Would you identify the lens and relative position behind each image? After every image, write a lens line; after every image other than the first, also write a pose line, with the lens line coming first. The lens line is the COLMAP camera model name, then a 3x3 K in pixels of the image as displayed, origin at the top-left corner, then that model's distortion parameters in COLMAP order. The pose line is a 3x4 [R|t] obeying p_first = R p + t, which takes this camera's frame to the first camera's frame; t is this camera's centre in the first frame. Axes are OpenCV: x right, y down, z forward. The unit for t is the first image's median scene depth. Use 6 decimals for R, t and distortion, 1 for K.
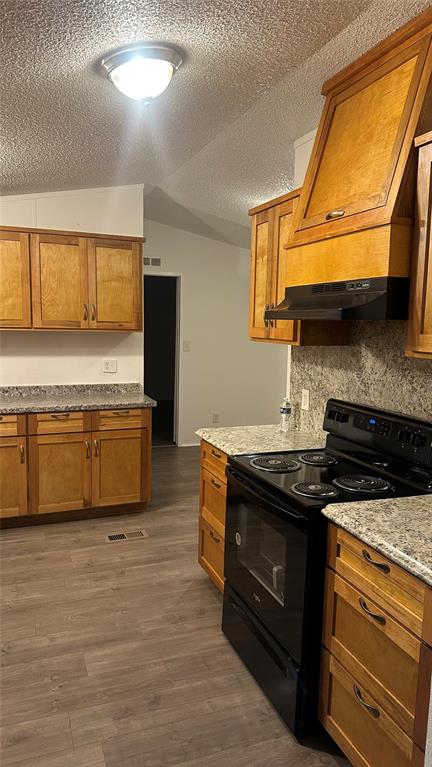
lens RADIAL K [[535.0, 0, 219.6], [0, 535.0, 381.9], [0, 0, 1]] dist [-0.019058, -0.020979]
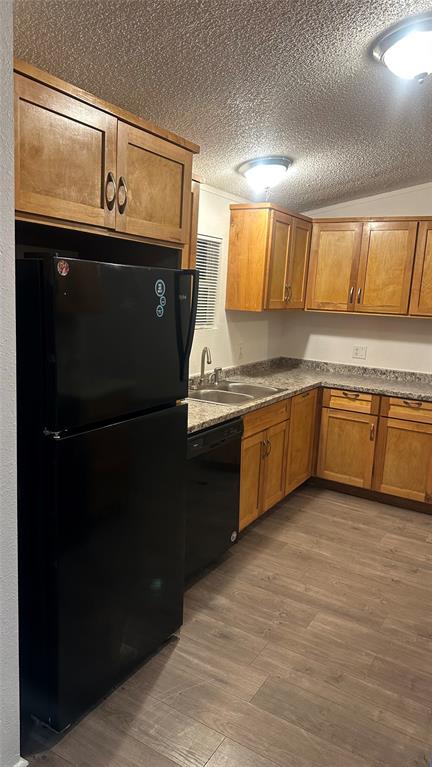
lens RADIAL K [[535.0, 0, 209.2], [0, 535.0, 382.7], [0, 0, 1]] dist [-0.019058, -0.020979]
pose [[0.602502, 0.154221, -0.783075, 0.288567], [-0.138334, 0.986482, 0.087845, -0.011630], [0.786037, 0.055399, 0.615692, 0.093235]]
